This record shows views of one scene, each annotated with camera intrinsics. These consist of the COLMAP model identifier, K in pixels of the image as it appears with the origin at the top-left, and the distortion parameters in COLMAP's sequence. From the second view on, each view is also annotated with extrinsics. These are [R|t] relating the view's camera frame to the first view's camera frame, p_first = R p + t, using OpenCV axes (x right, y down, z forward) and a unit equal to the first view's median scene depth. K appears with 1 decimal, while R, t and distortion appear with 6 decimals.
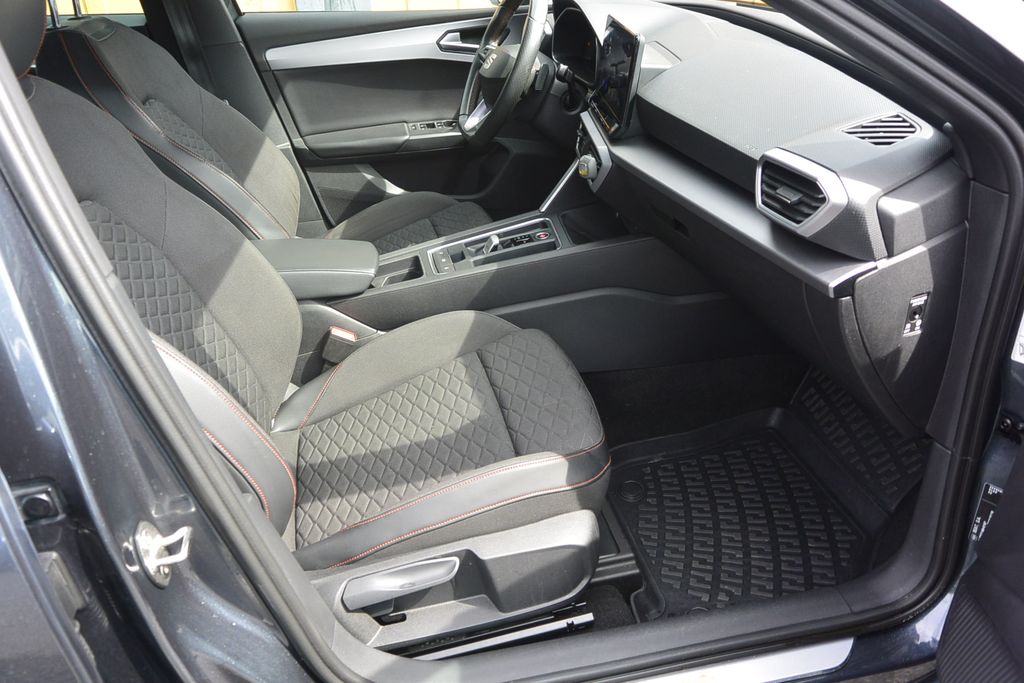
lens RADIAL K [[783.8, 0, 505.2], [0, 783.8, 340.8], [0, 0, 1]] dist [0.000508, 0.000913]
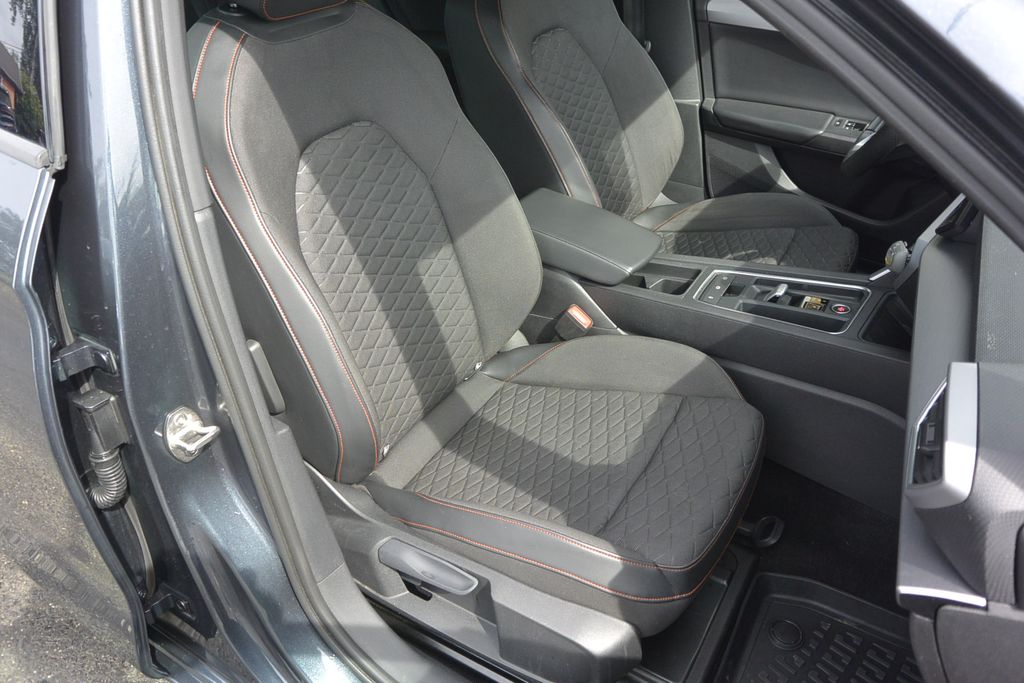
lens RADIAL K [[783.8, 0, 505.2], [0, 783.8, 340.8], [0, 0, 1]] dist [0.000508, 0.000913]
pose [[0.726767, 0.442557, -0.525312, 0.243672], [-0.381994, 0.896012, 0.226371, -0.161046], [0.570868, 0.036147, 0.820246, 0.142101]]
